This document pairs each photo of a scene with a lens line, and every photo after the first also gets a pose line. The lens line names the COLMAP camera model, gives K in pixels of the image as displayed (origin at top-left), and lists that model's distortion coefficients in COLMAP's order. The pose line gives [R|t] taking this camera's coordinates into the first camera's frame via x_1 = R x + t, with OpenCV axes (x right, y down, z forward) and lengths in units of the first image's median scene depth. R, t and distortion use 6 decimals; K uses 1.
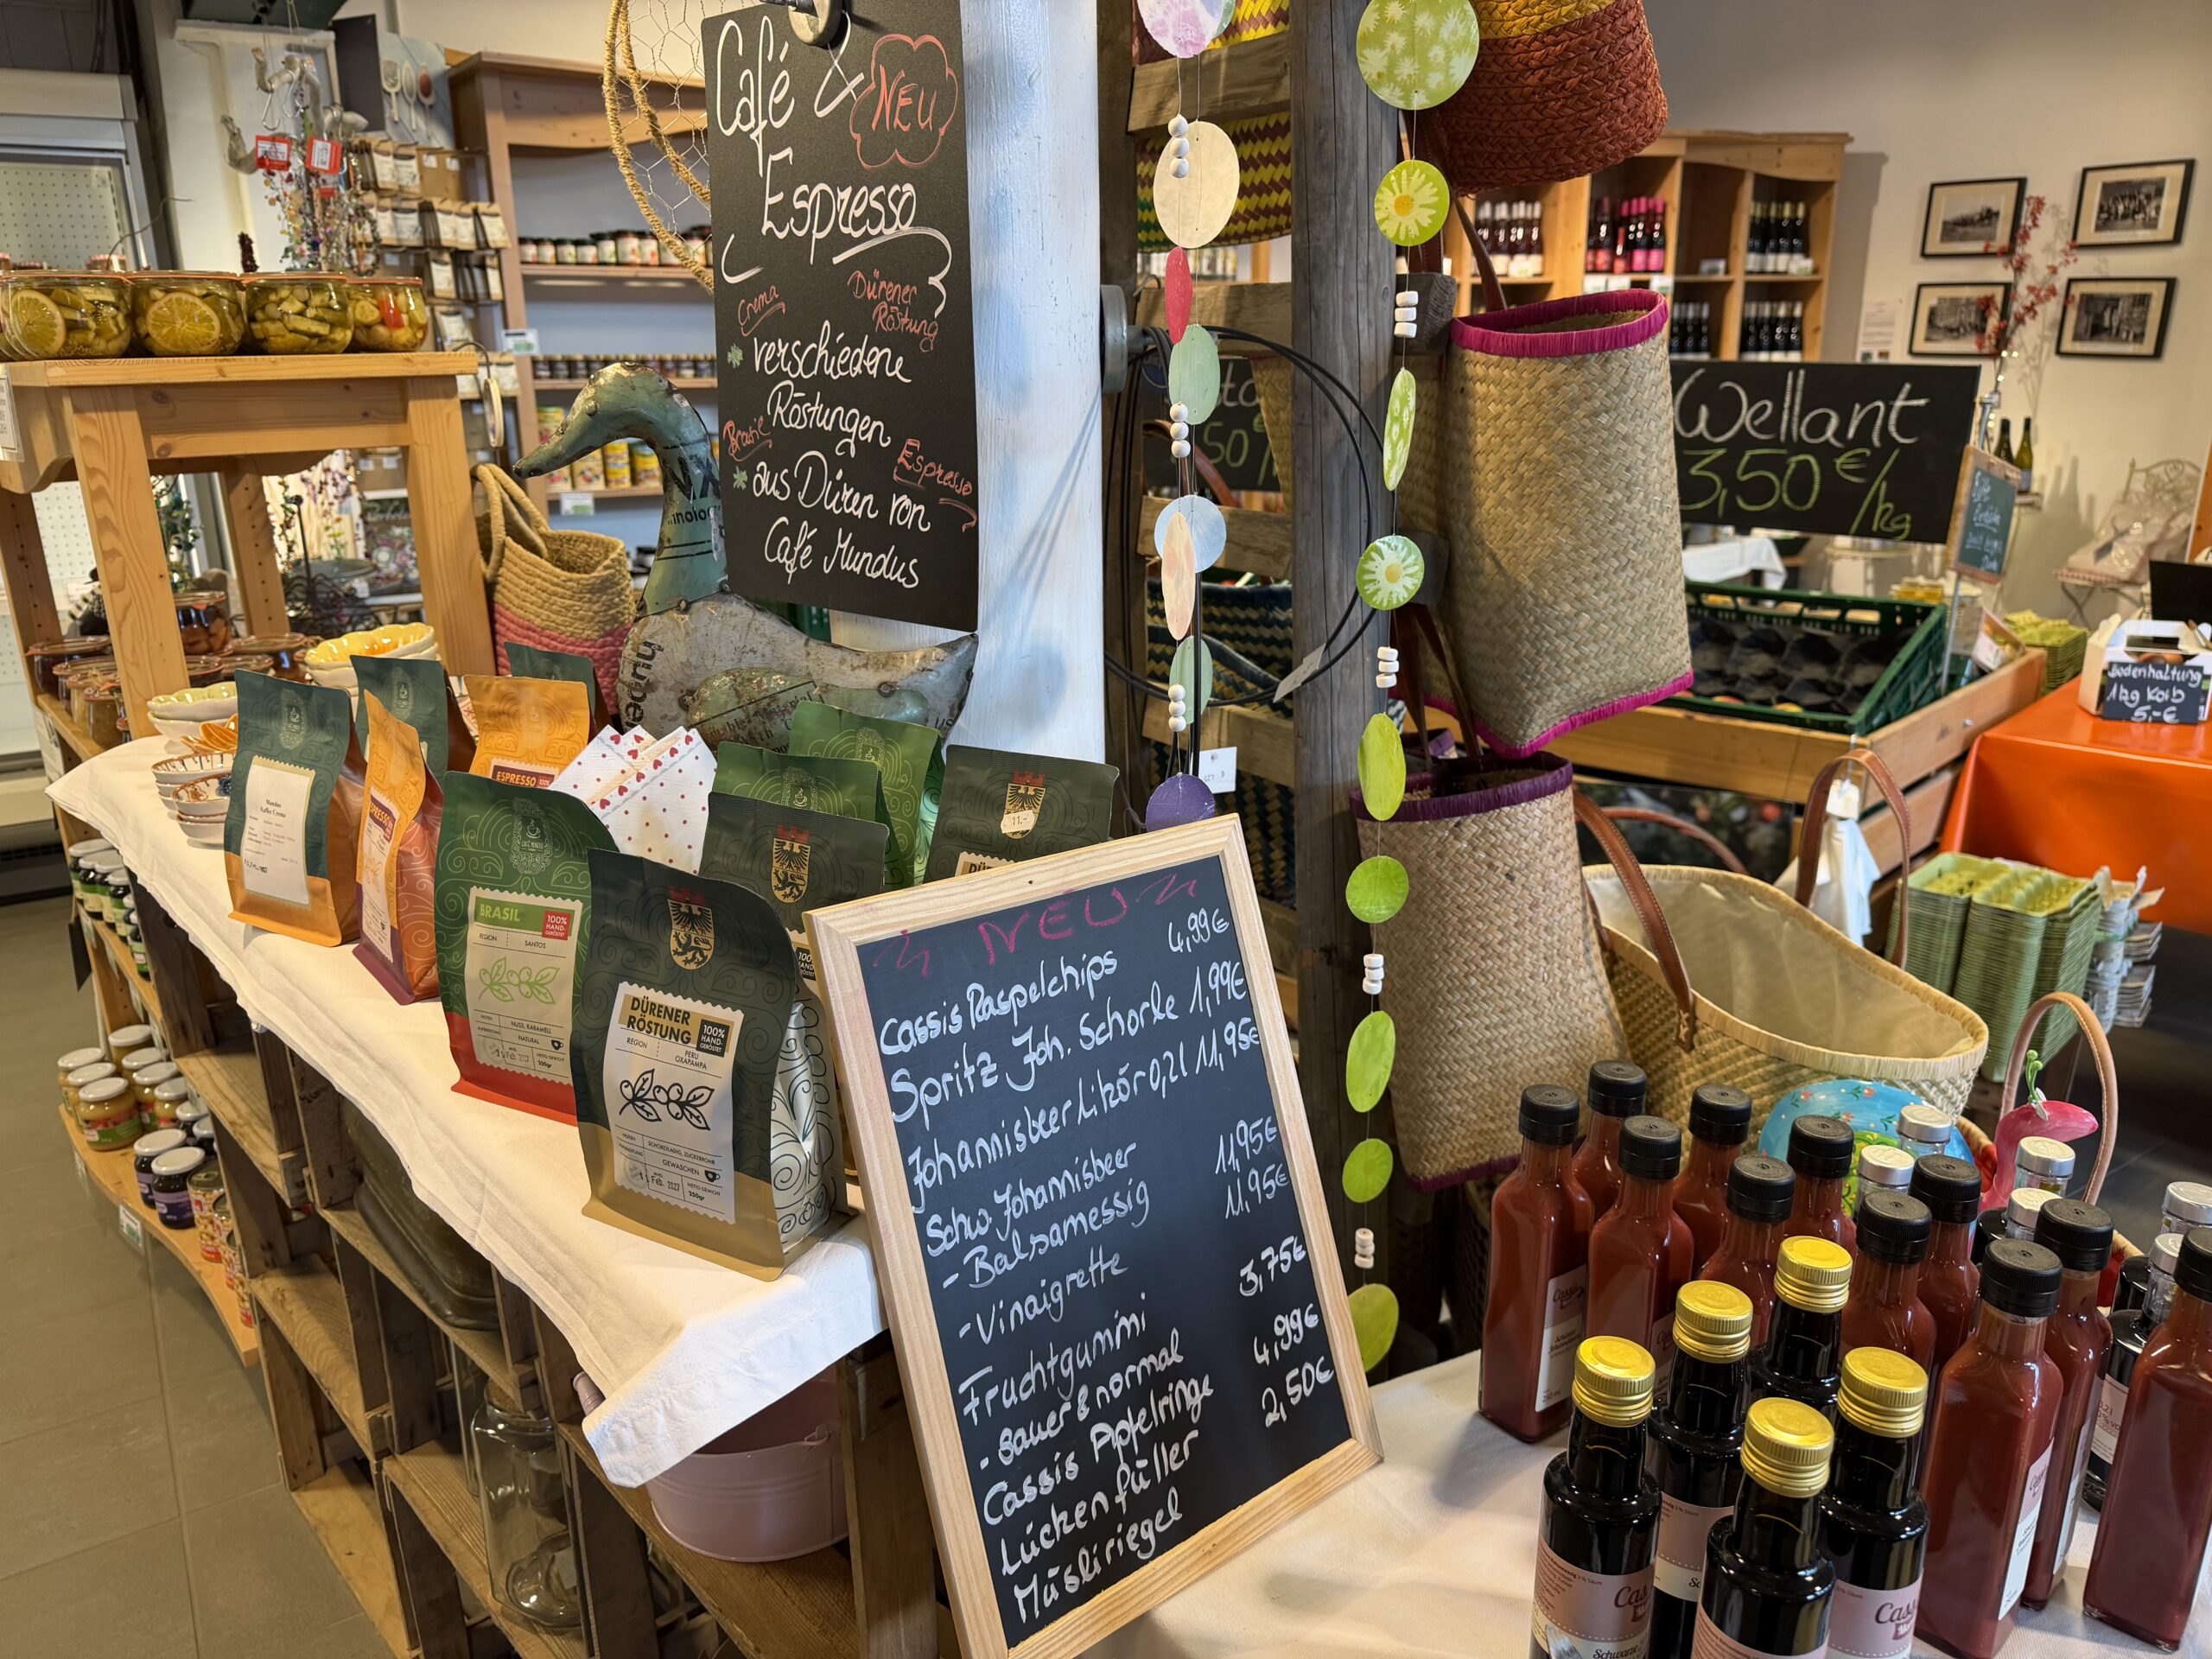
lens RADIAL K [[1586.4, 0, 1106.0], [0, 1586.4, 829.5], [0, 0, 1]] dist [-0.000123, -0.001336]
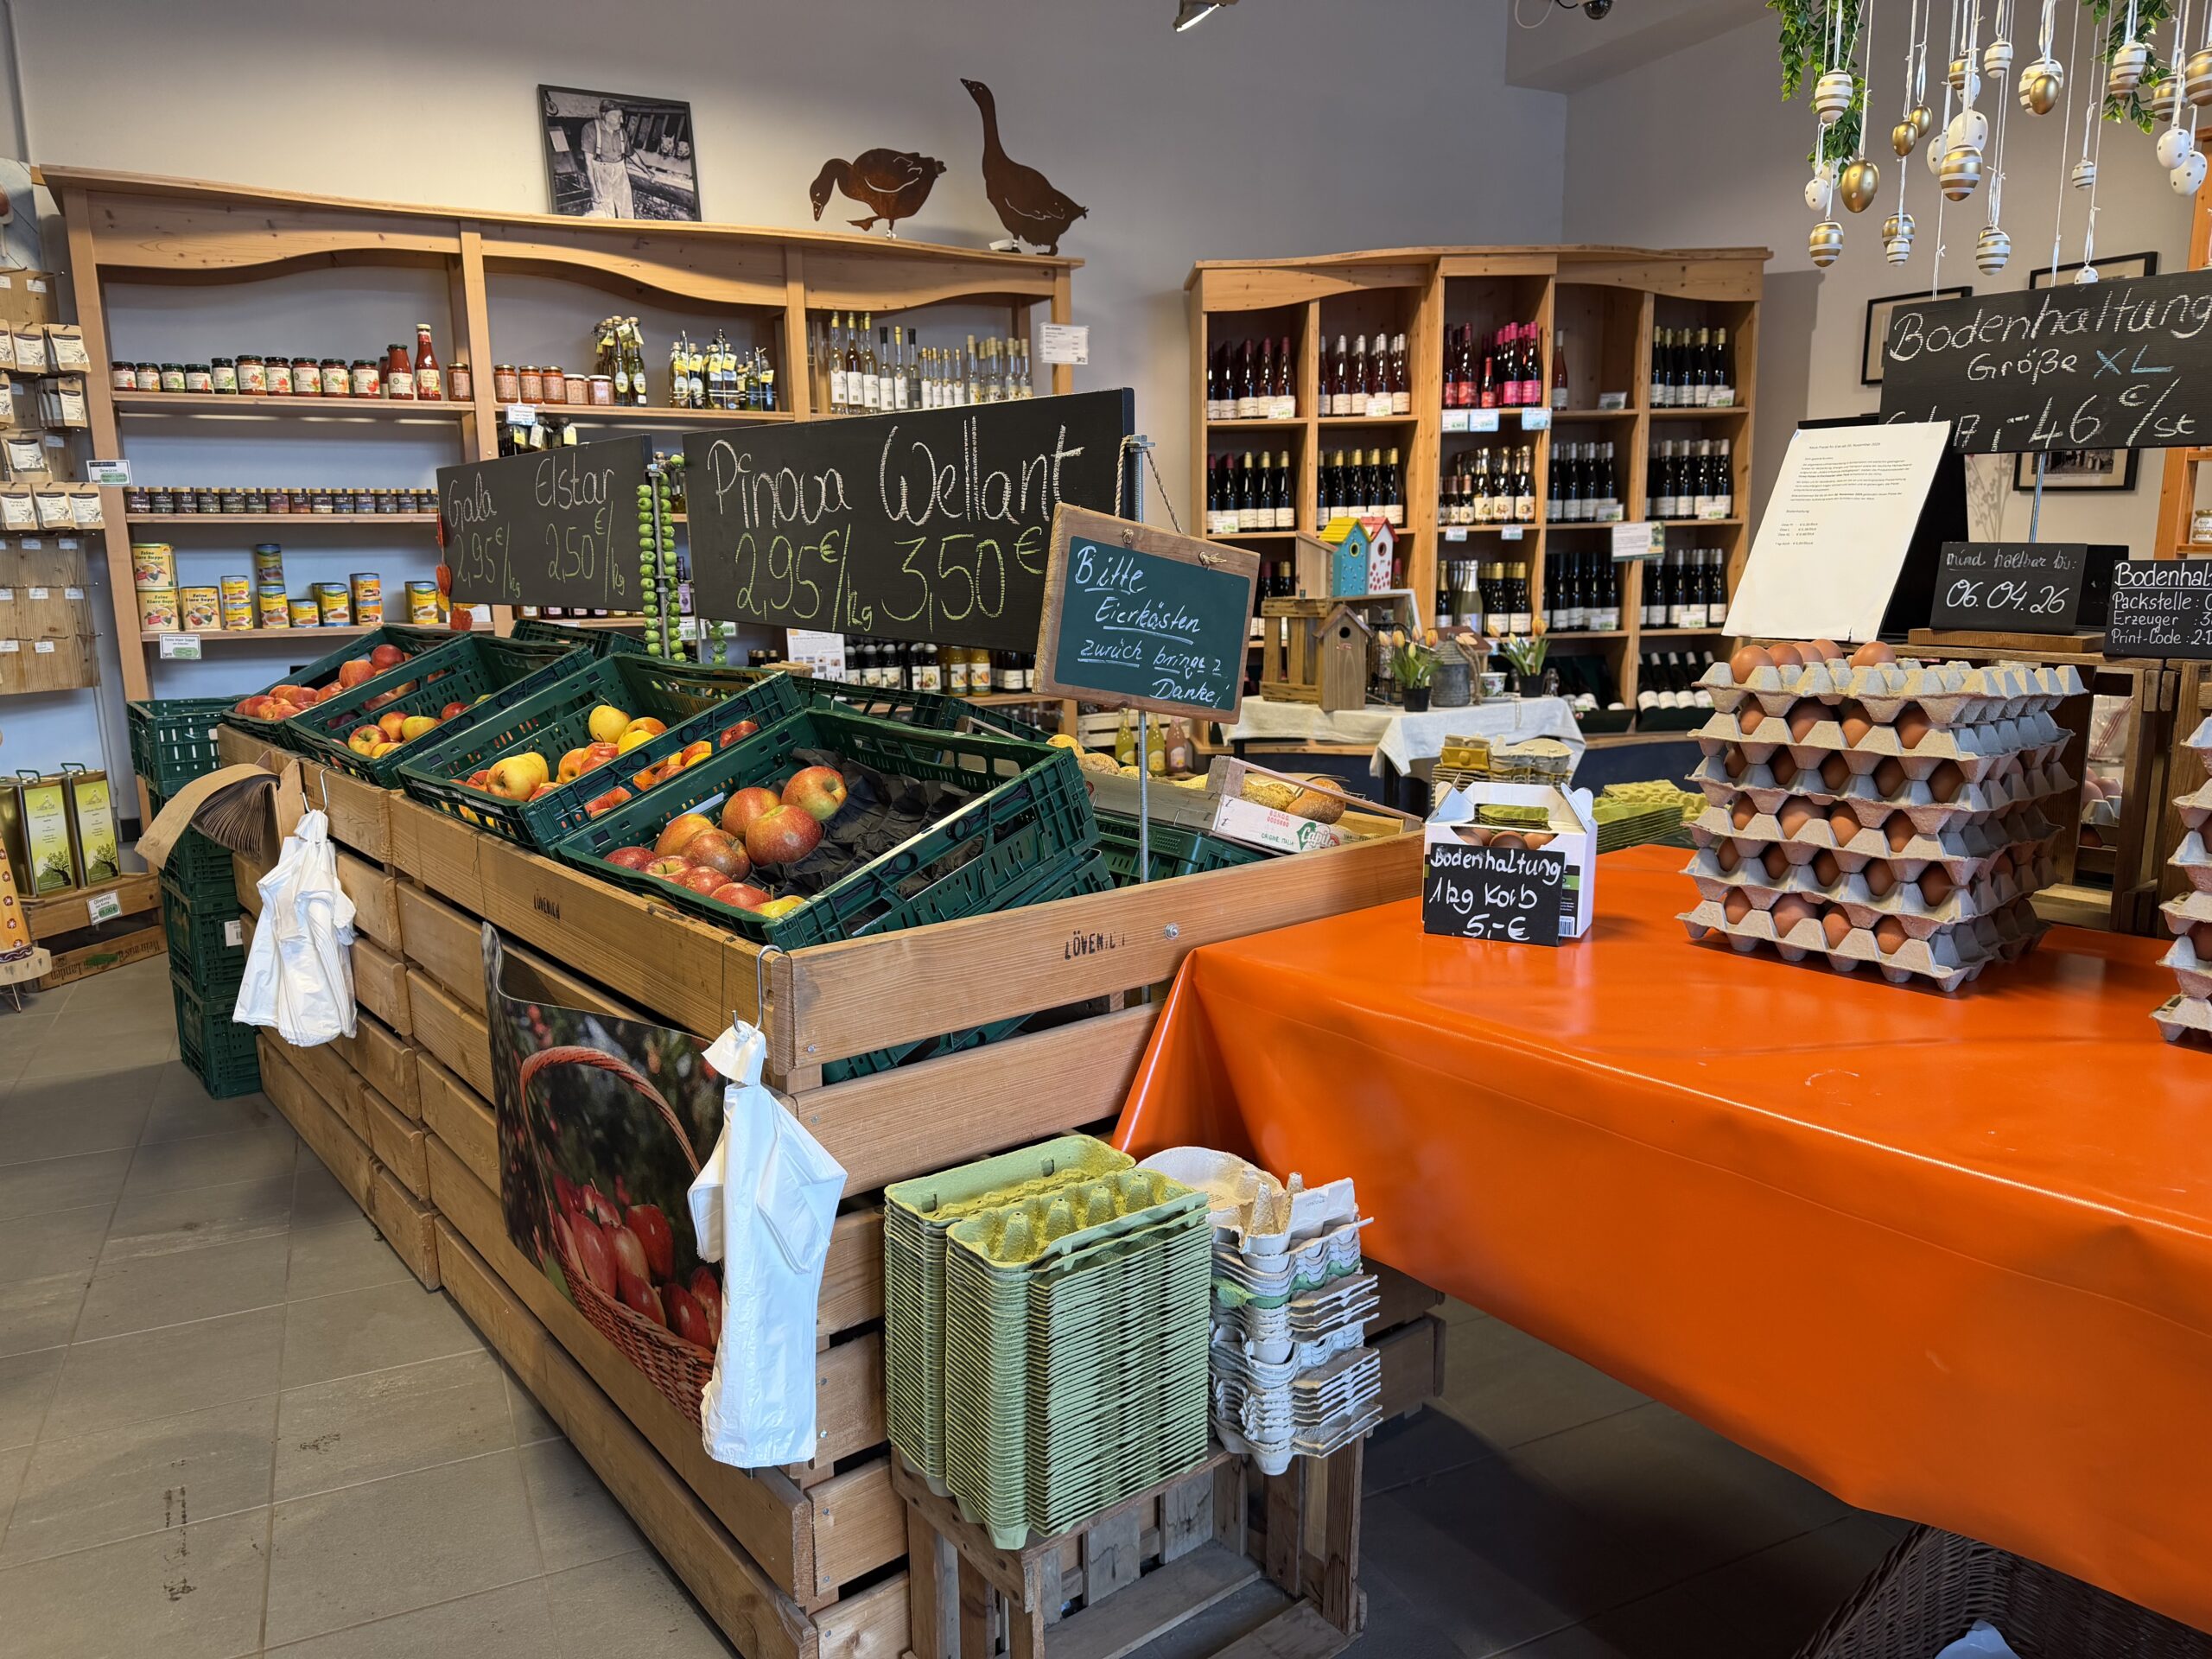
lens RADIAL K [[1564.6, 0, 1106.0], [0, 1564.6, 829.5], [0, 0, 1]] dist [0.058429, -0.073784]
pose [[0.991237, 0.019116, -0.130706, 0.329018], [-0.033712, 0.993317, -0.110389, -0.020283], [0.127722, 0.113828, 0.985256, 0.195595]]
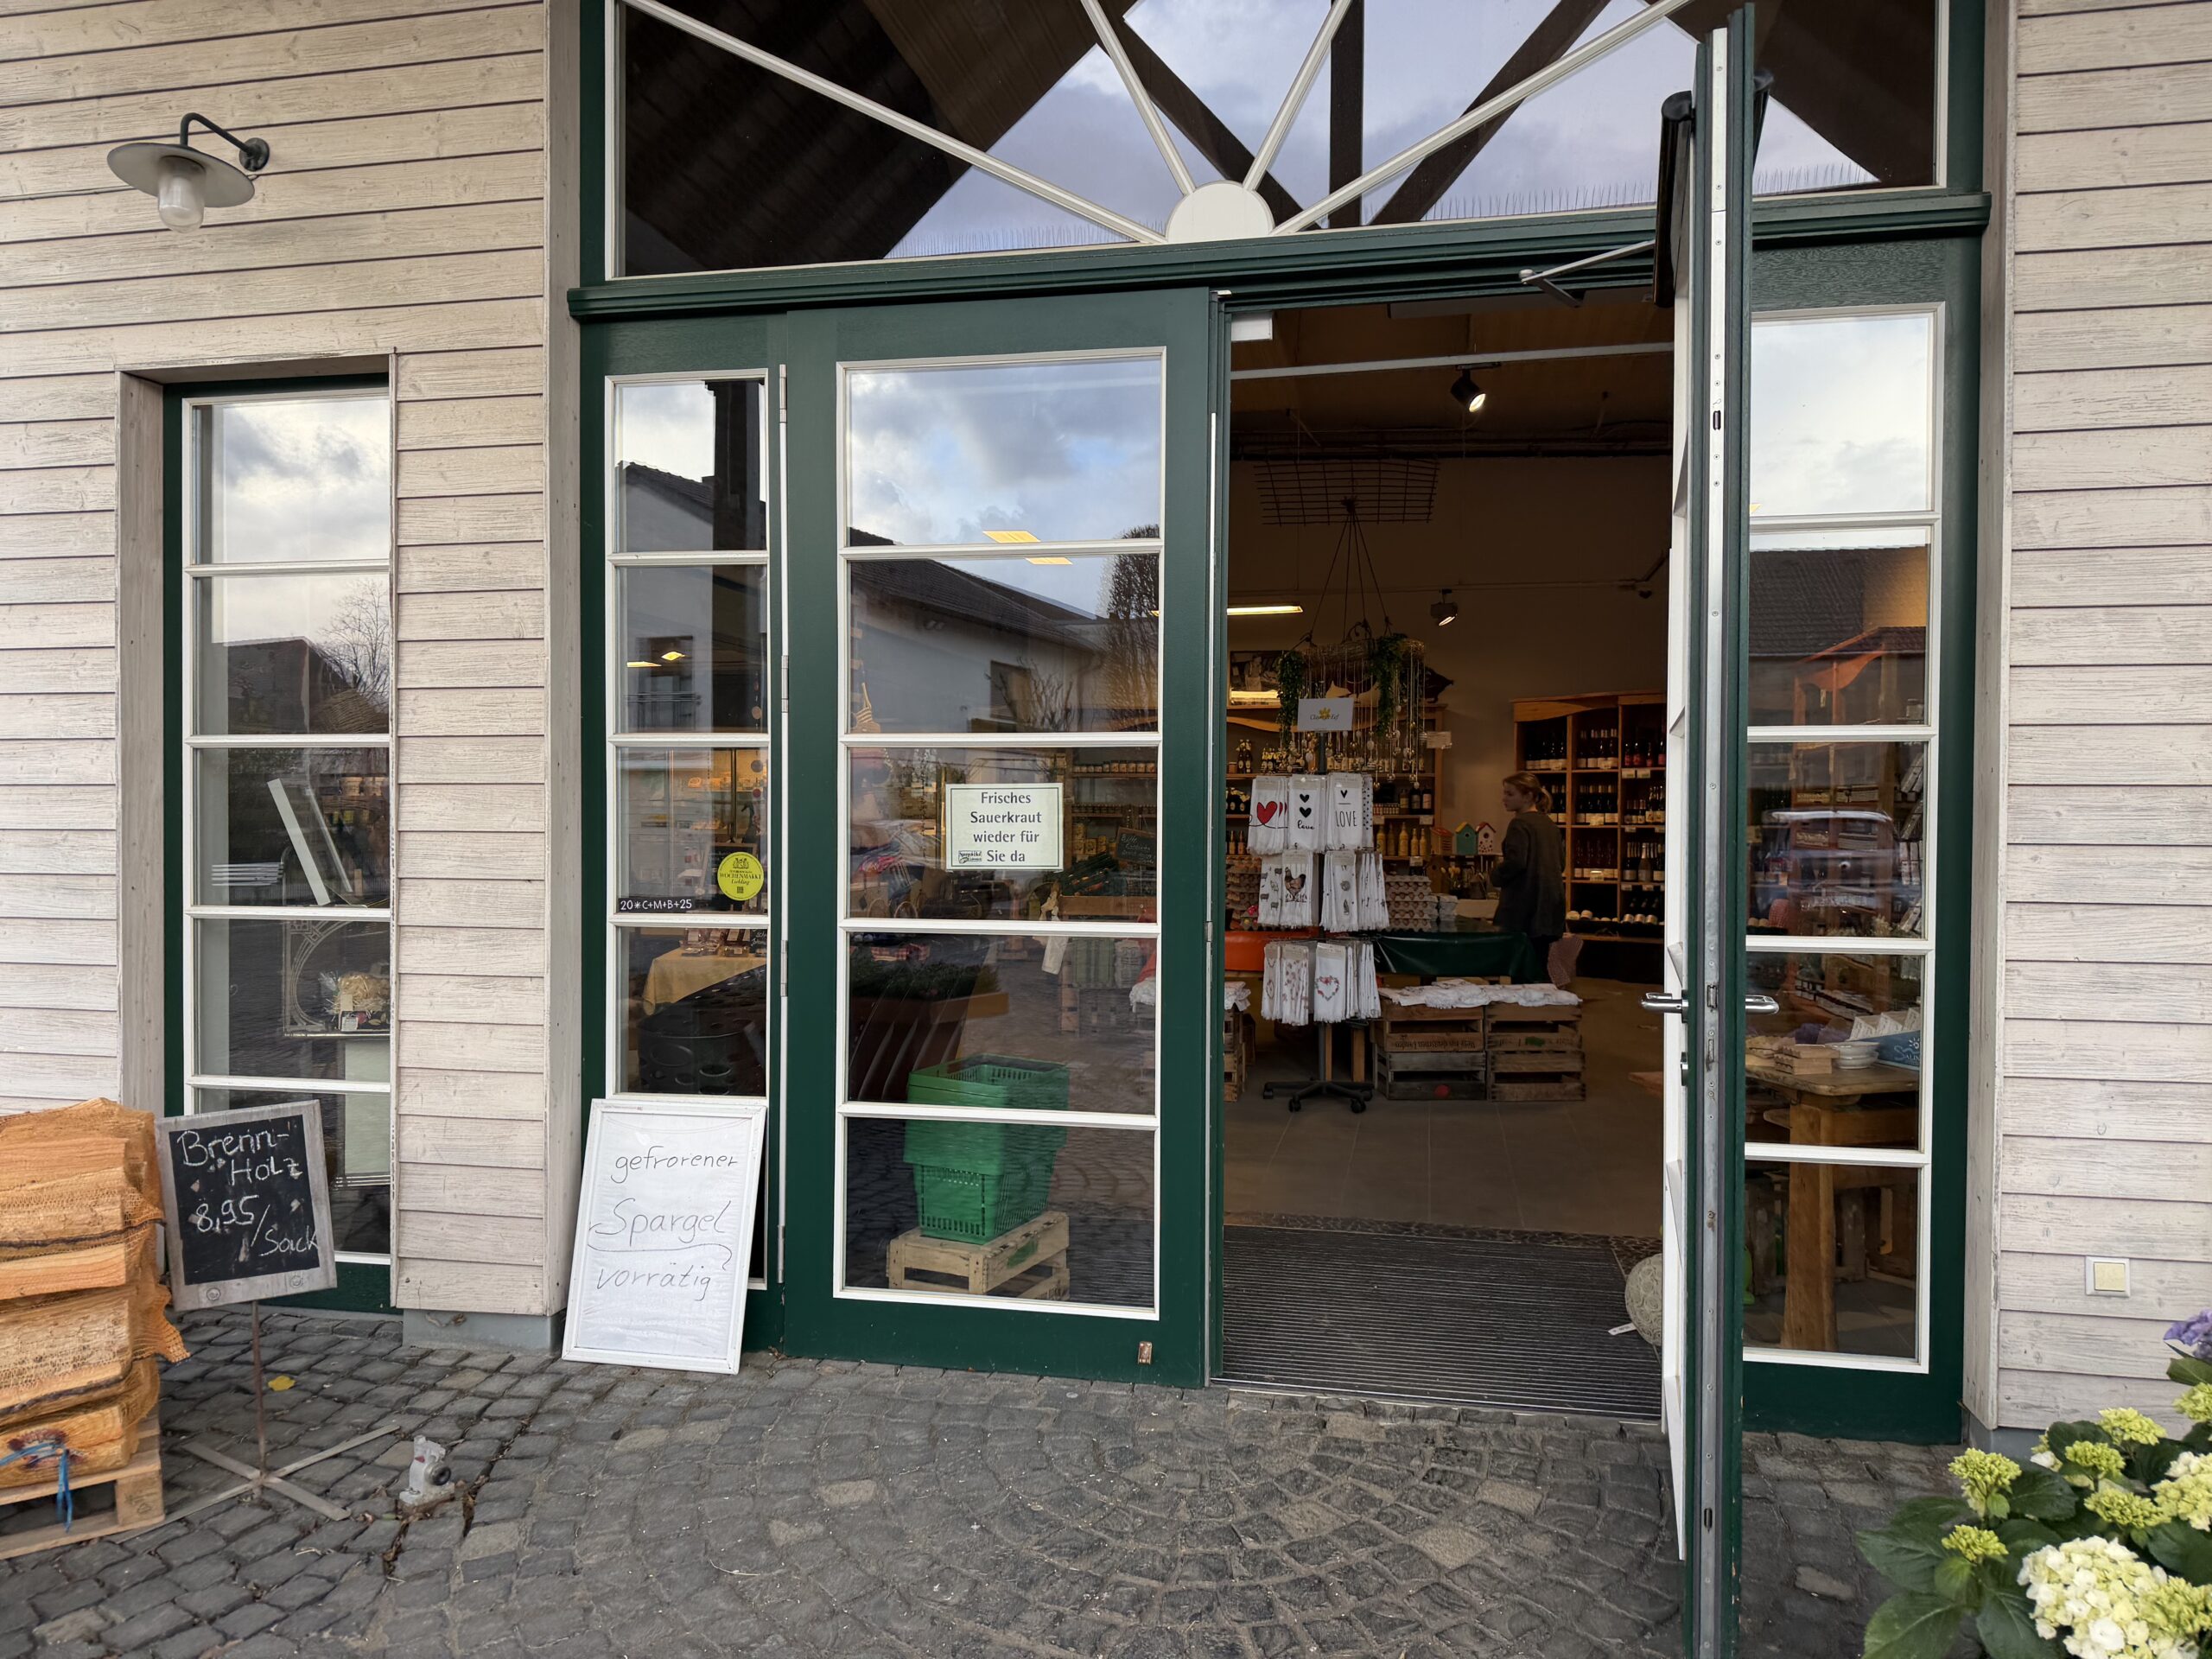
lens RADIAL K [[1537.1, 0, 1106.0], [0, 1537.1, 829.5], [0, 0, 1]] dist [0.135642, -0.194279]
pose [[0.709149, 0.022249, -0.704707, 1.563664], [-0.216805, 0.957956, -0.187927, 0.231419], [0.670897, 0.286052, 0.684157, -0.768787]]
